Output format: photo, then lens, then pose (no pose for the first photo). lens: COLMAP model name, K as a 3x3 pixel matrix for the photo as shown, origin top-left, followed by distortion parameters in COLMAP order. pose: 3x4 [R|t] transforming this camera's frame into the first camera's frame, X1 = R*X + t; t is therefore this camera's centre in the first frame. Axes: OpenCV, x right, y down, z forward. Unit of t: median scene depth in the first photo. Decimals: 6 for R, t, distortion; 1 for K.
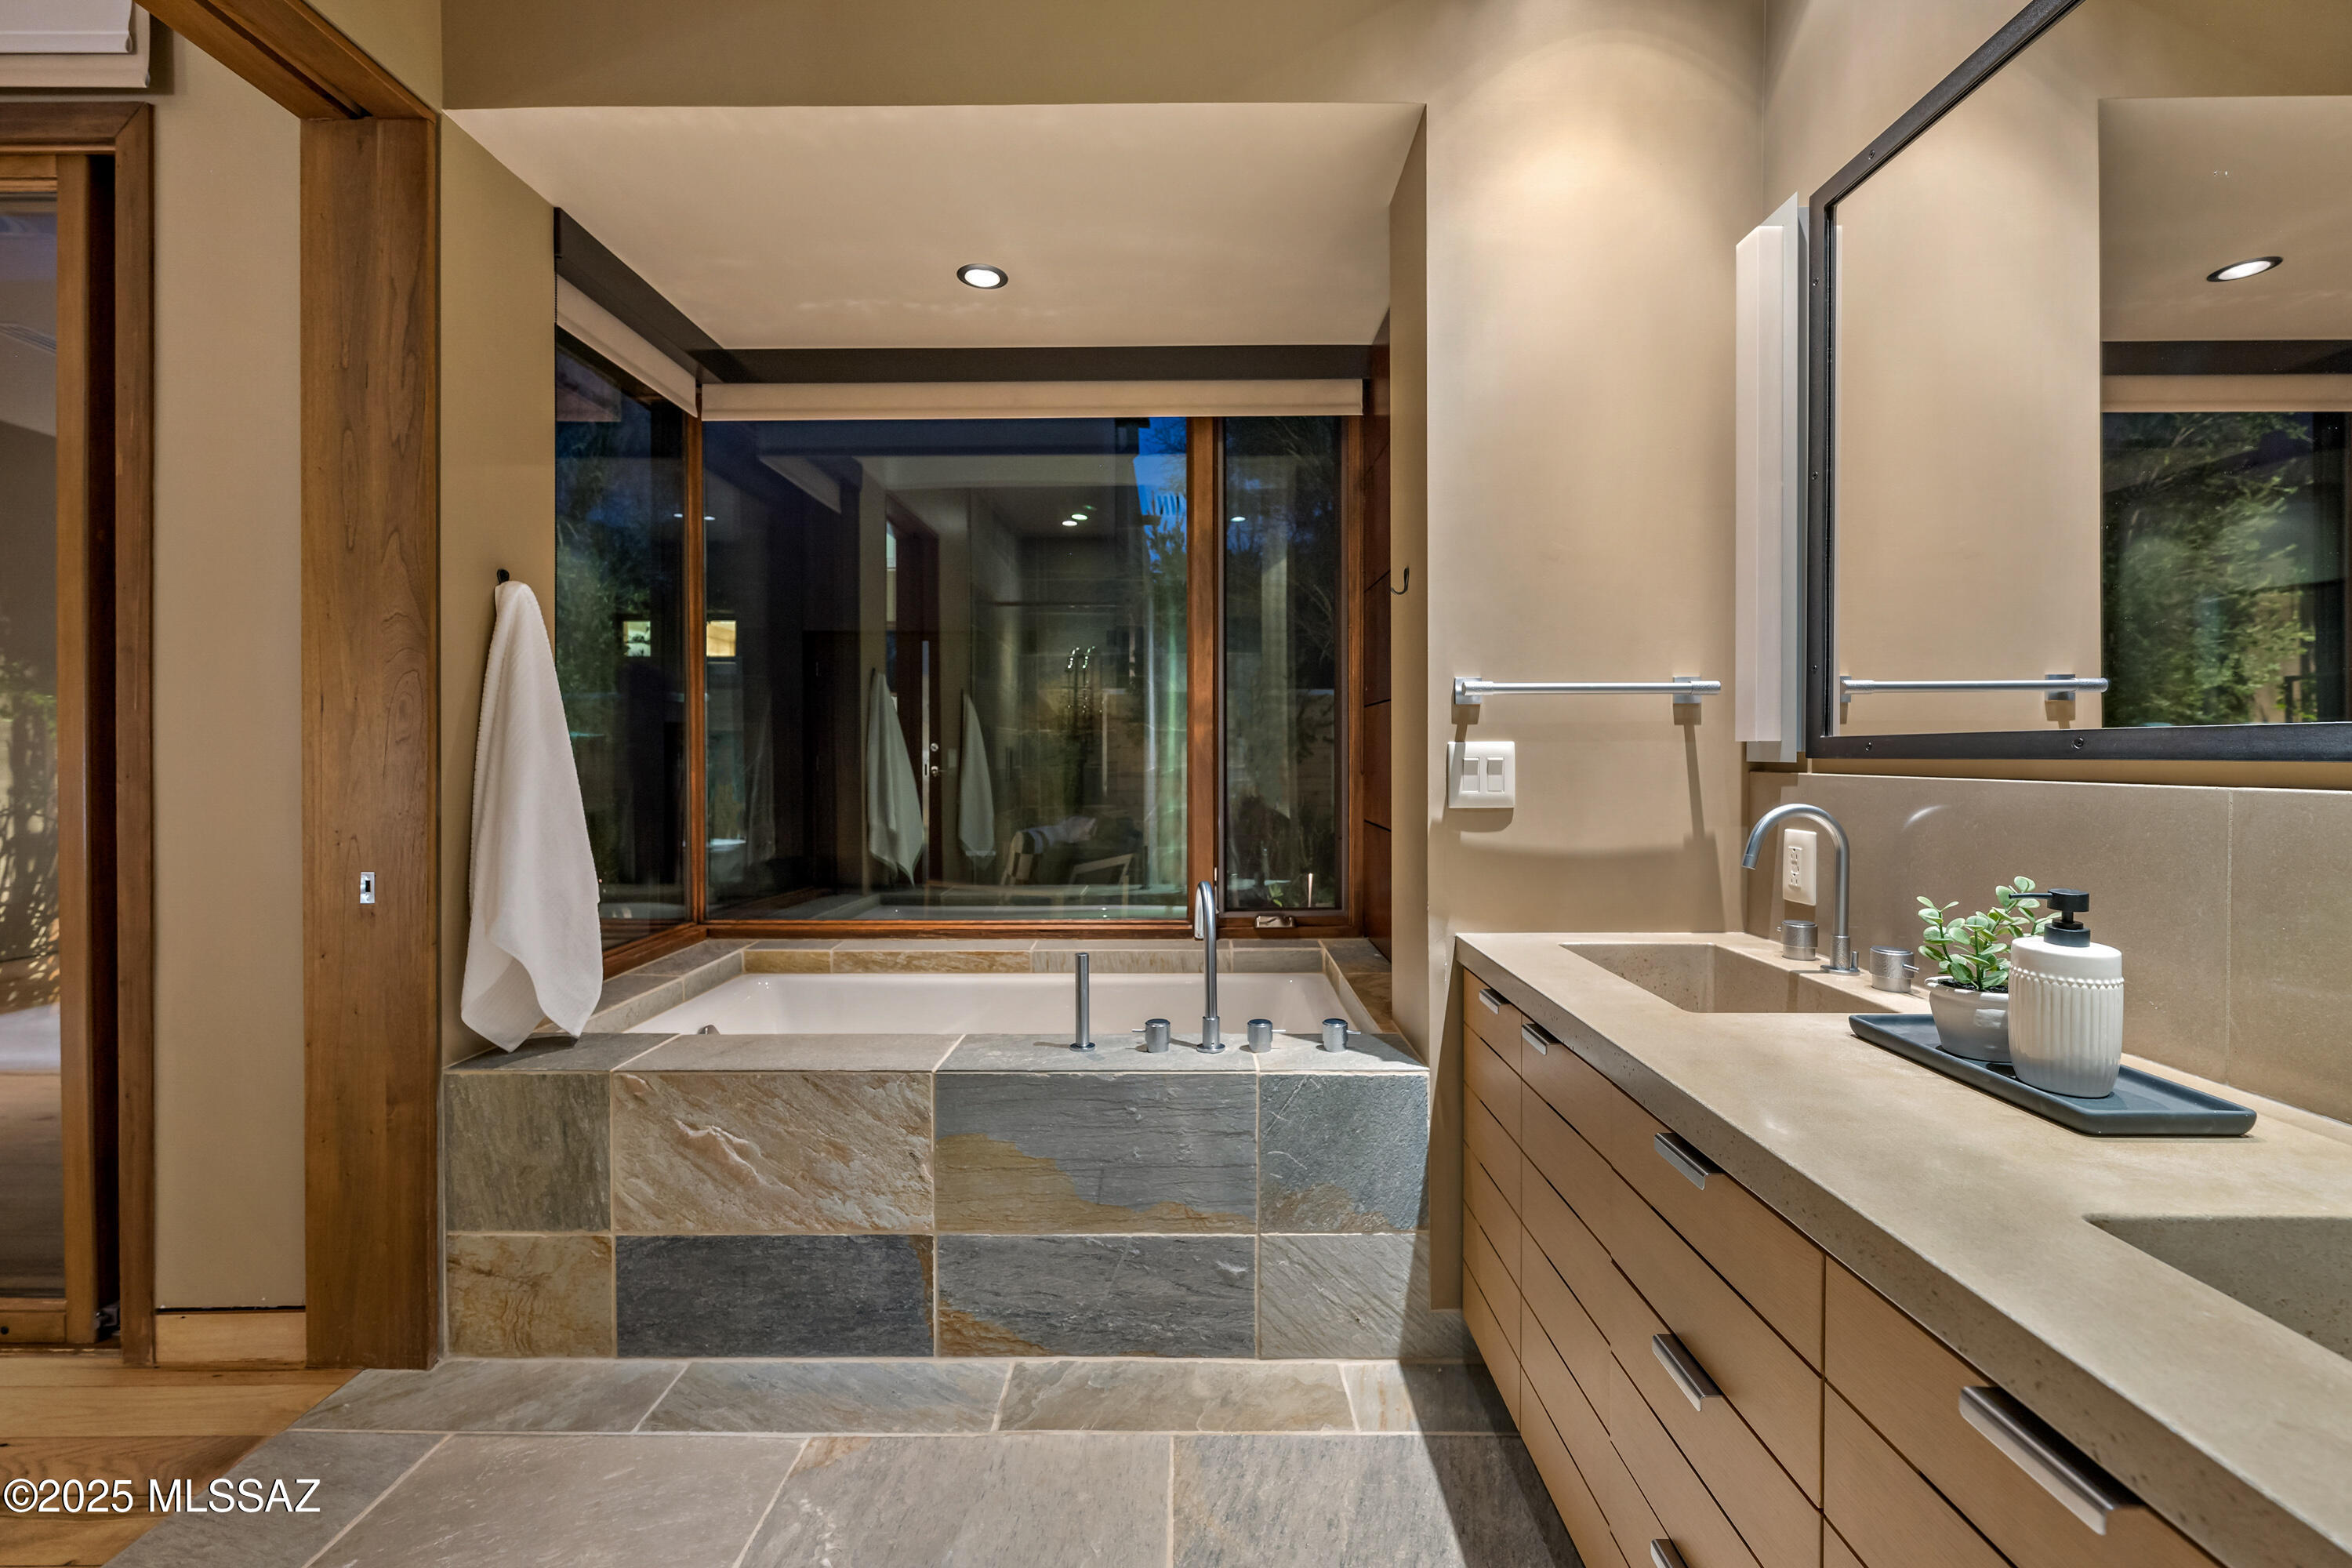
lens RADIAL K [[933.8, 0, 1180.1], [0, 933.8, 754.1], [0, 0, 1]] dist [0.000130, 0.000016]
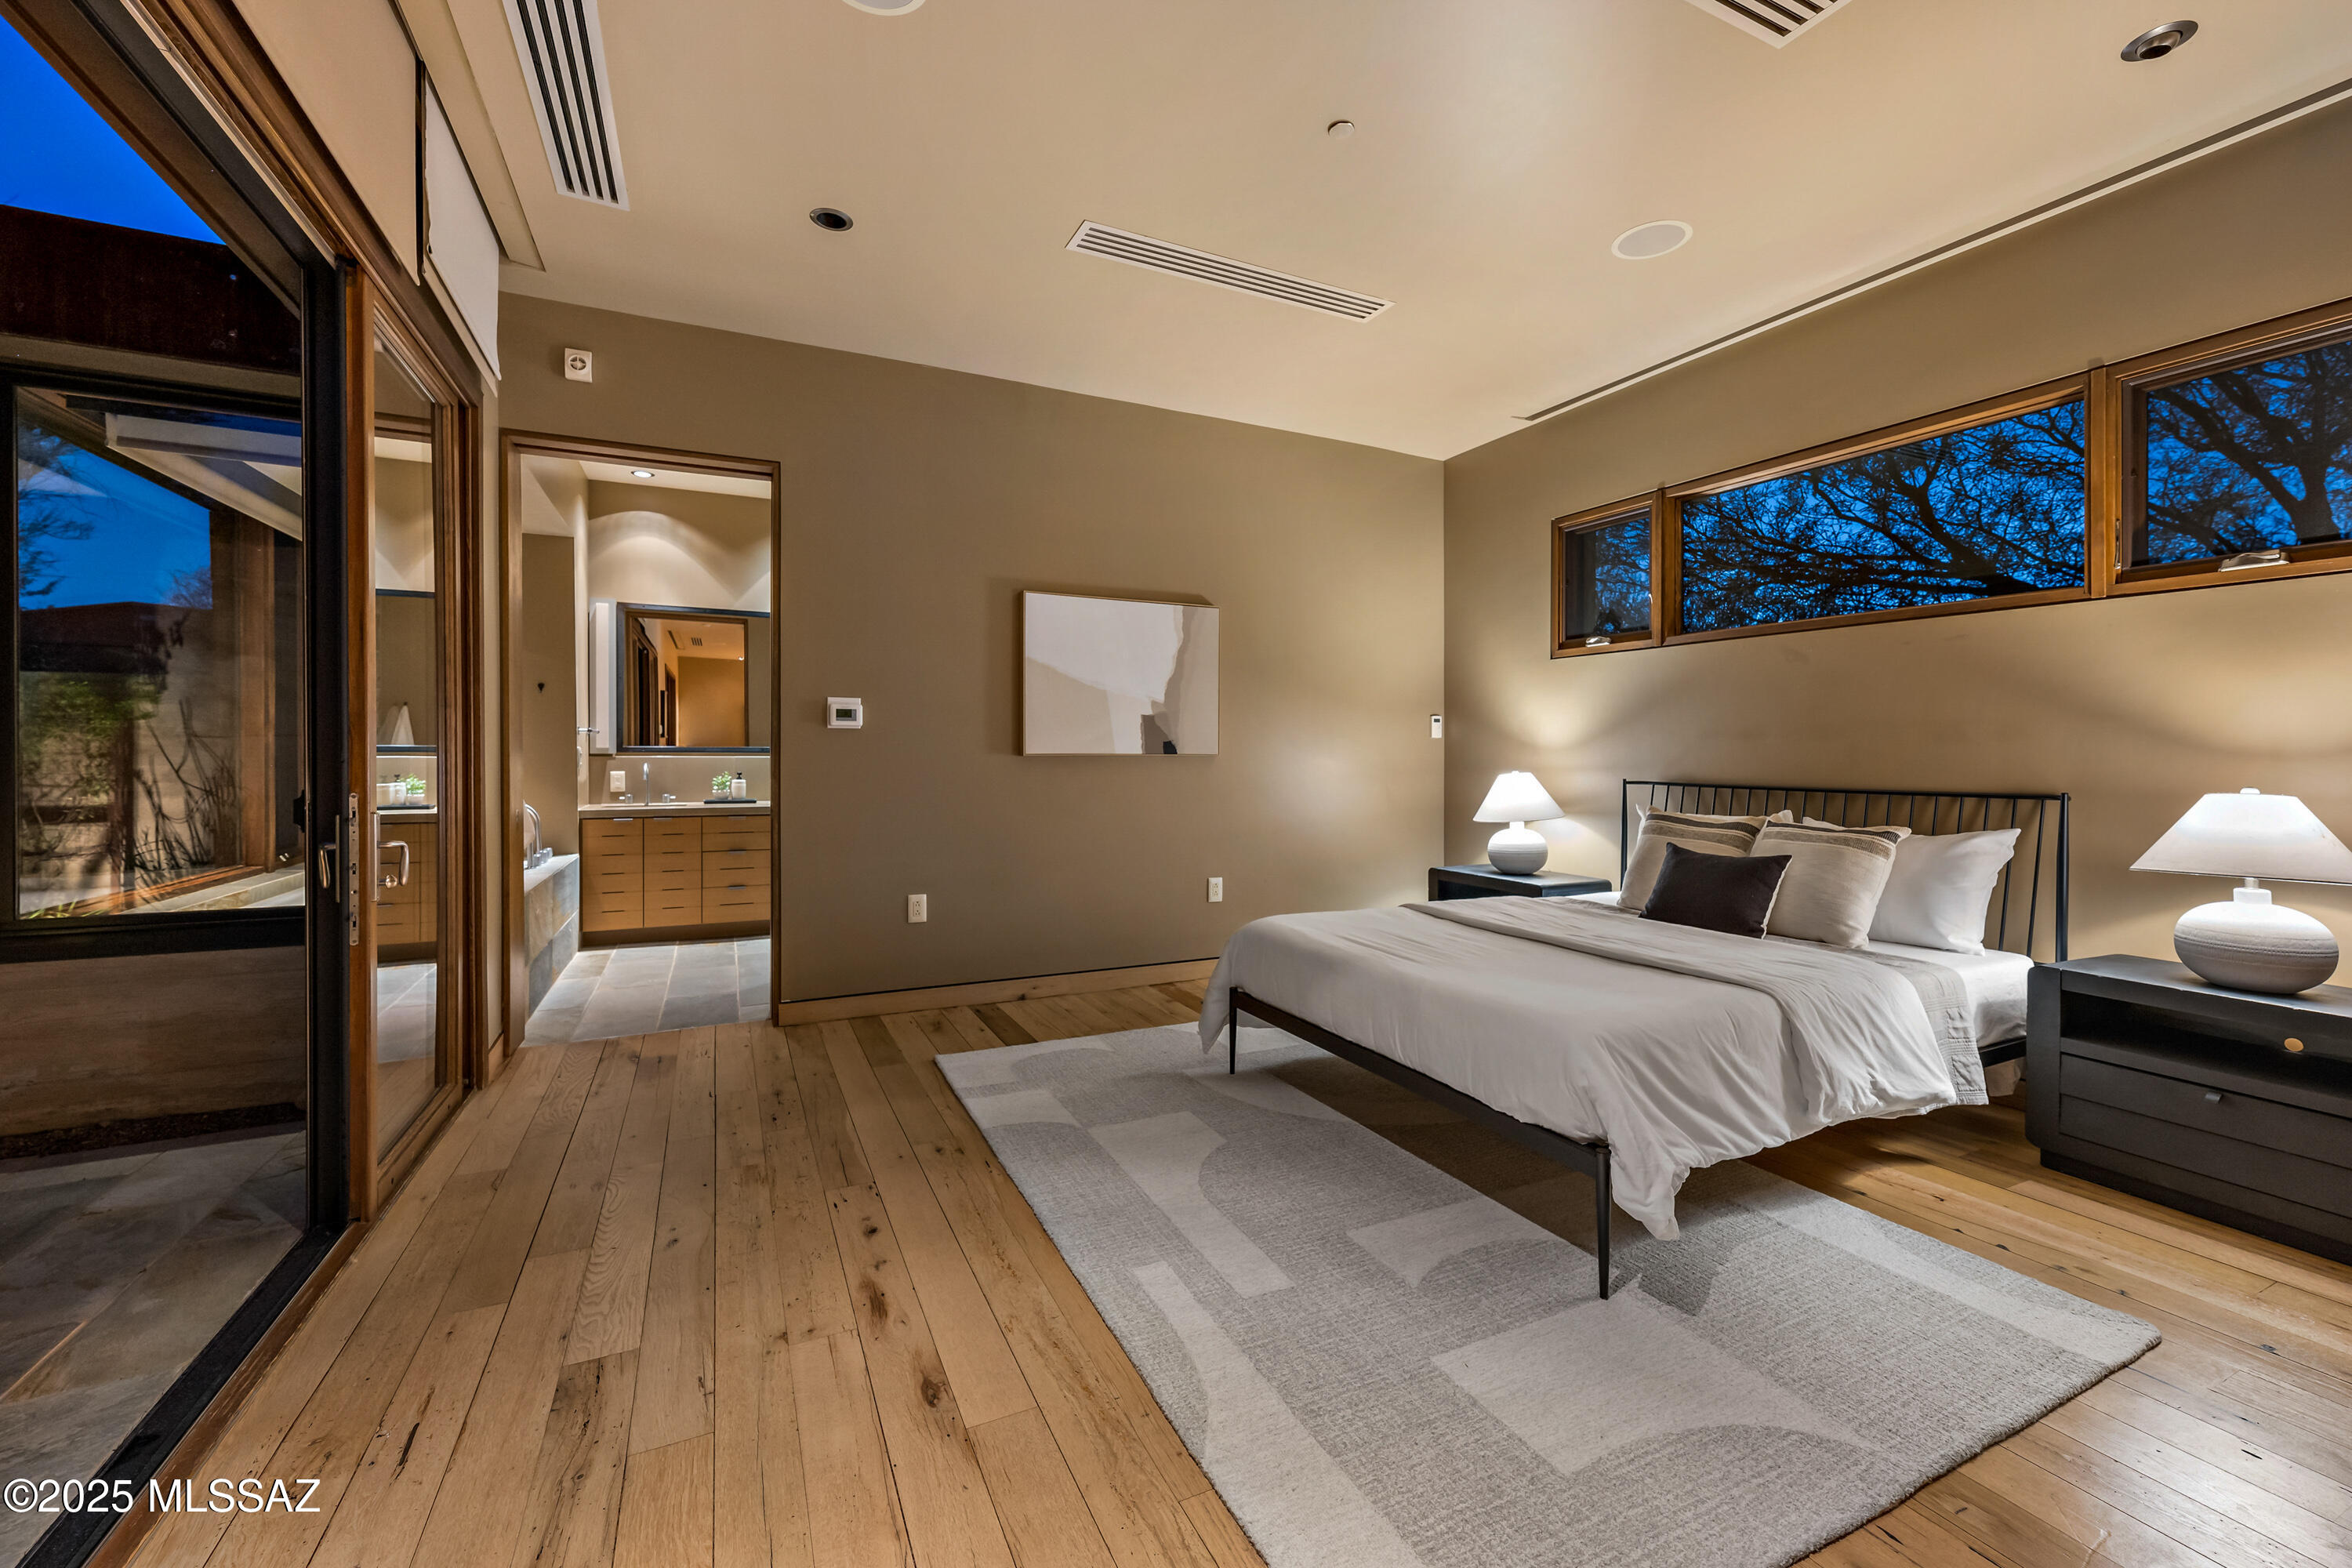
lens RADIAL K [[933.1, 0, 1192.6], [0, 933.1, 764.8], [0, 0, 1]] dist [0.001754, 0.000408]
pose [[-0.450376, -0.009118, 0.892792, -3.418617], [-0.001598, 0.999954, 0.009406, 0.014390], [-0.892838, 0.002809, -0.450370, 0.587766]]
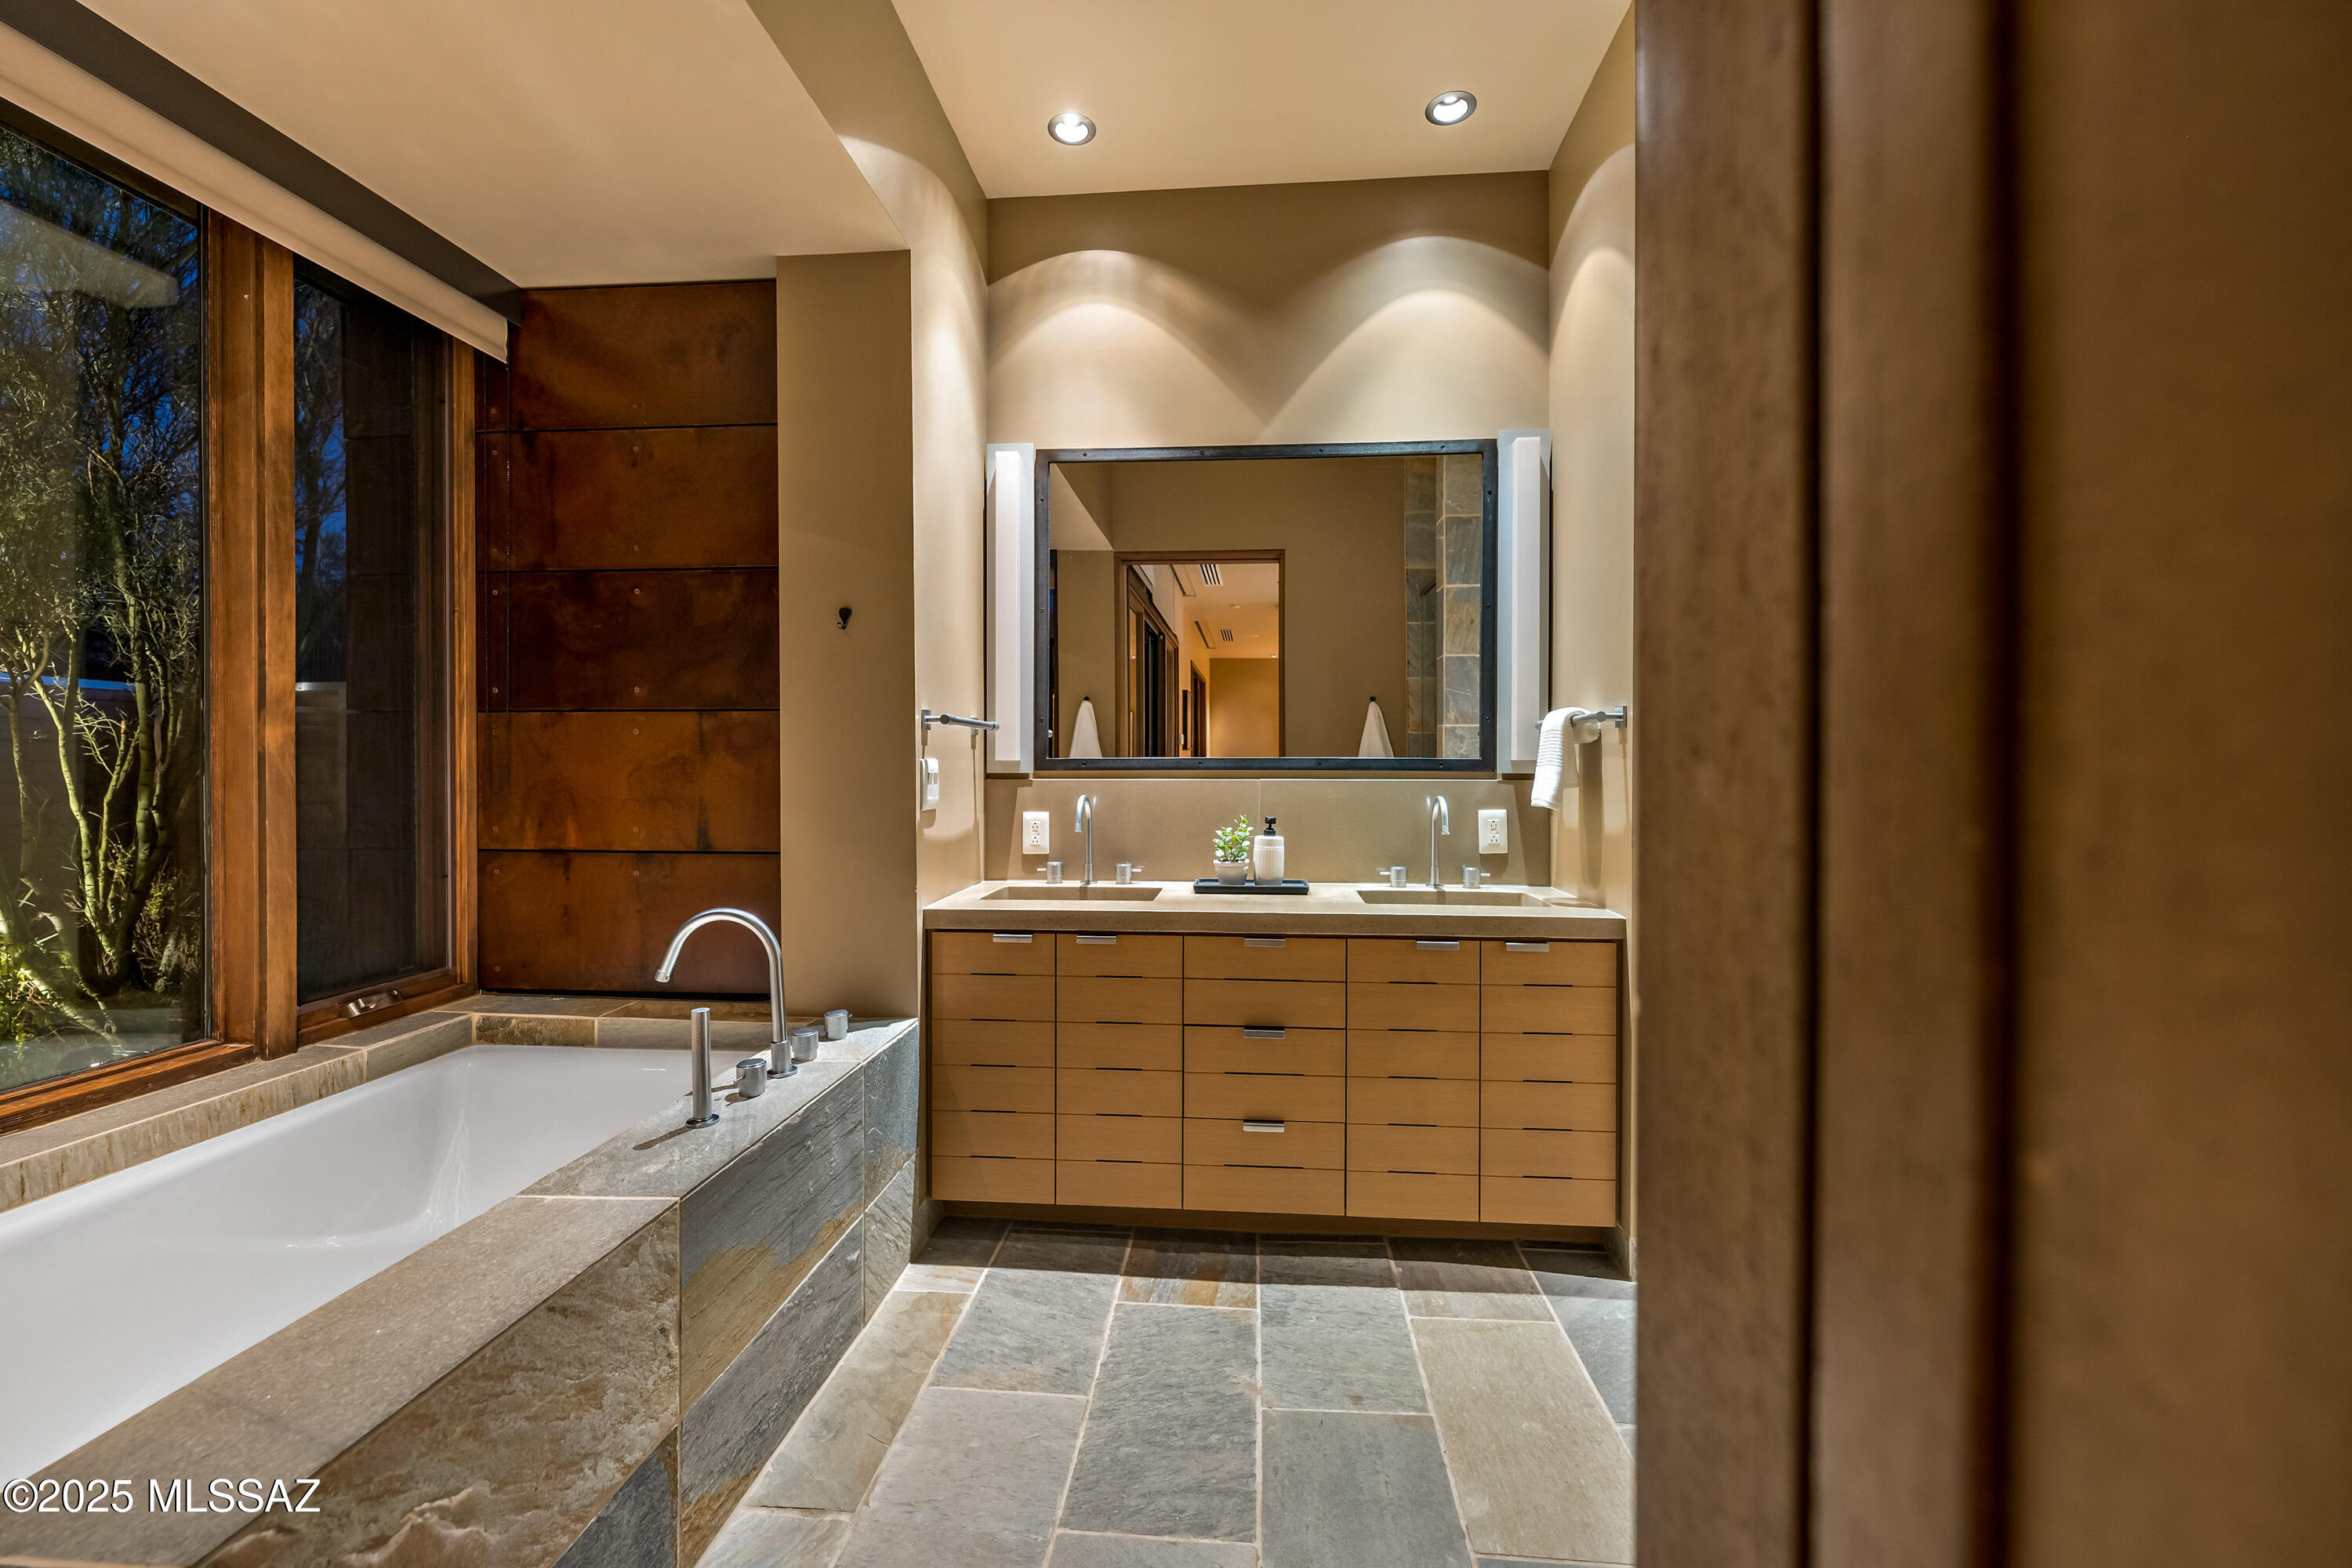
lens RADIAL K [[933.1, 0, 1192.6], [0, 933.1, 764.8], [0, 0, 1]] dist [0.001754, 0.000408]
pose [[0.069793, 0.004118, 0.997553, -0.973360], [-0.001594, 0.999991, -0.004016, -0.000416], [-0.997560, -0.001310, 0.069799, 0.548027]]
